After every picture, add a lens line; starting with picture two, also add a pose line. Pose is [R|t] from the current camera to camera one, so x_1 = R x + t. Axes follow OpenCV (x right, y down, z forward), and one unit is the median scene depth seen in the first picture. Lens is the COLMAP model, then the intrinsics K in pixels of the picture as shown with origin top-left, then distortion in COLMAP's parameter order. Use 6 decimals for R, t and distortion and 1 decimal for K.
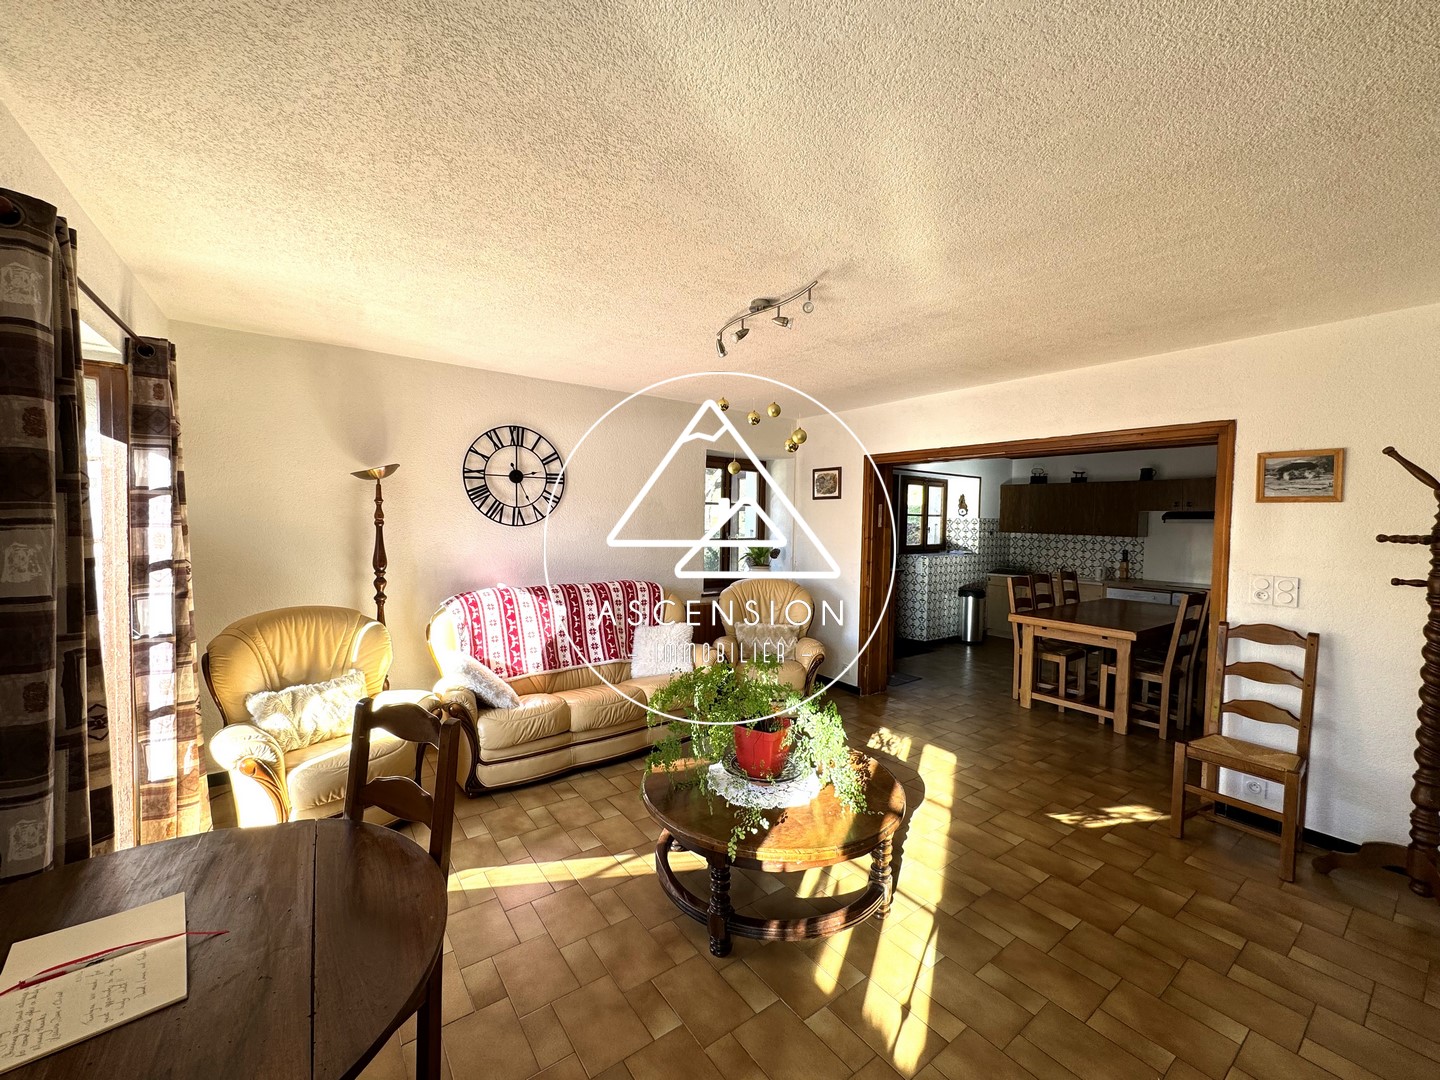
lens RADIAL K [[571.0, 0, 722.1], [0, 571.0, 537.5], [0, 0, 1]] dist [-0.000015, -0.000256]
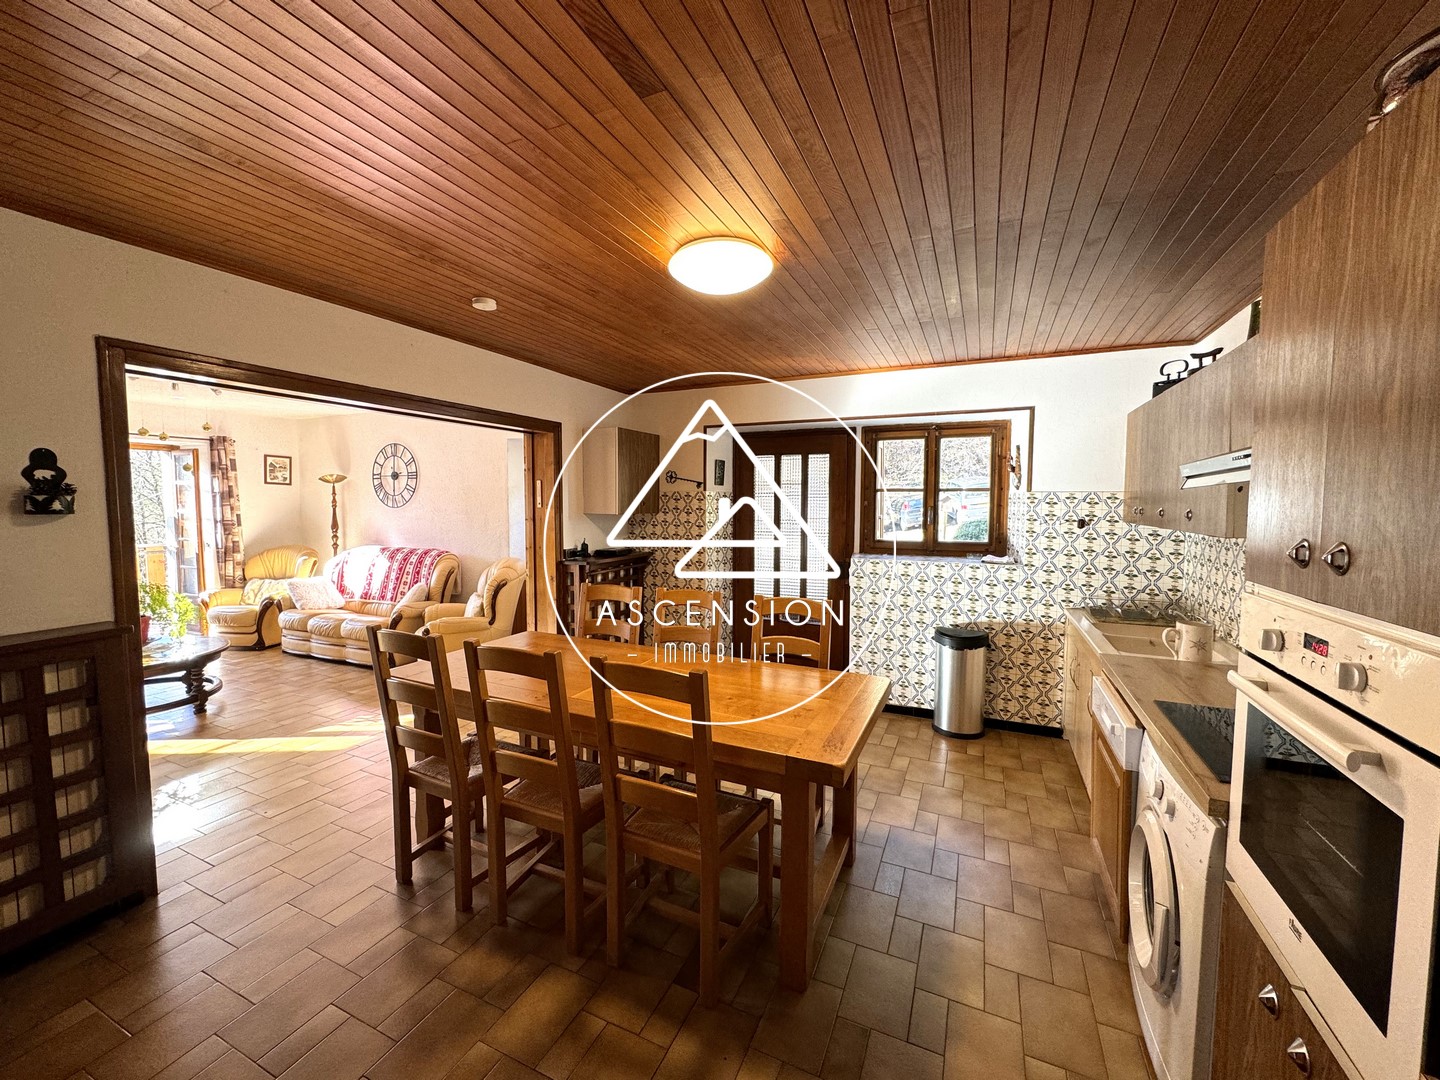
lens RADIAL K [[571.0, 0, 722.1], [0, 571.0, 537.5], [0, 0, 1]] dist [-0.000015, -0.000256]
pose [[0.478460, 0.036557, -0.877348, 1.001339], [-0.024172, 0.999303, 0.028457, -0.003961], [0.877777, 0.007592, 0.479010, 0.727111]]
